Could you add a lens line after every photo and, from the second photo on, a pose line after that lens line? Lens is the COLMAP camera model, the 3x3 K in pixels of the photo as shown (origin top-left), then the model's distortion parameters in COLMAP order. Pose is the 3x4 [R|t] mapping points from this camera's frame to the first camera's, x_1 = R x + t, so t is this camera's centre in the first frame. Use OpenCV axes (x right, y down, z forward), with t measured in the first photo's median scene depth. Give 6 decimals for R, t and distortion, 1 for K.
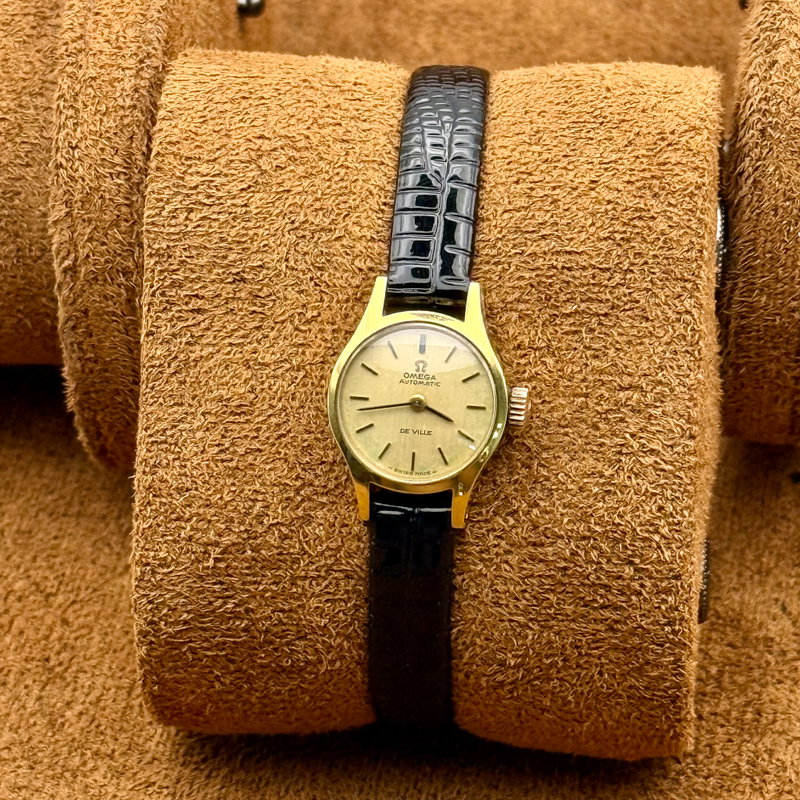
lens RADIAL K [[3810.9, 0, 401.8], [0, 3810.9, 402.8], [0, 0, 1]] dist [0.201552, 0.000000]
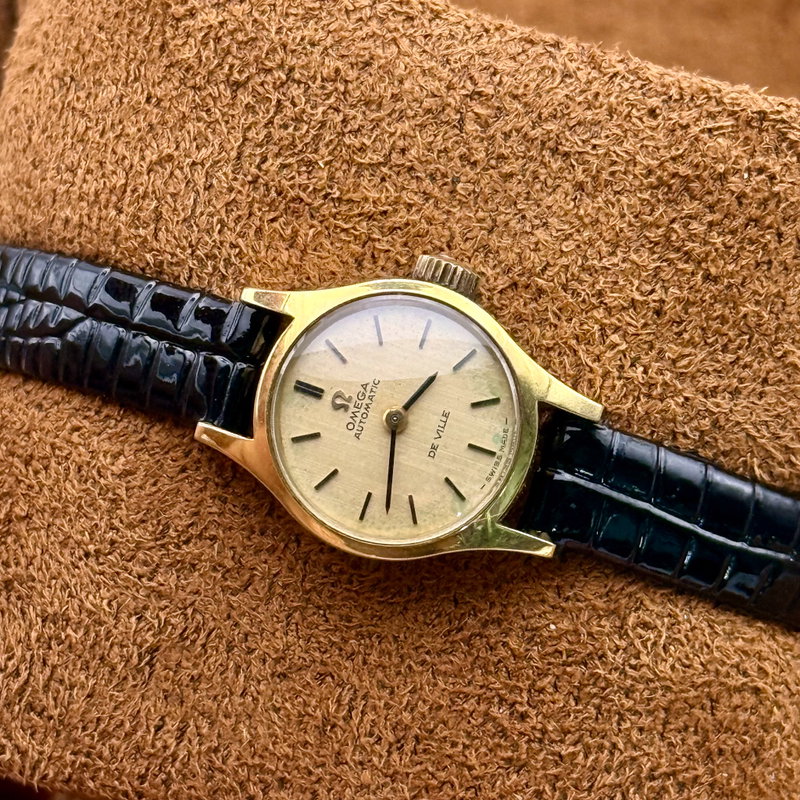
lens RADIAL K [[3810.9, 0, 400.8], [0, 3810.9, 403.2], [0, 0, 1]] dist [0.201552, 0.000000]
pose [[0.255341, -0.957554, 0.133762, -0.077952], [0.965336, 0.244748, -0.090689, 0.057450], [0.054102, 0.152282, 0.986855, 0.359214]]
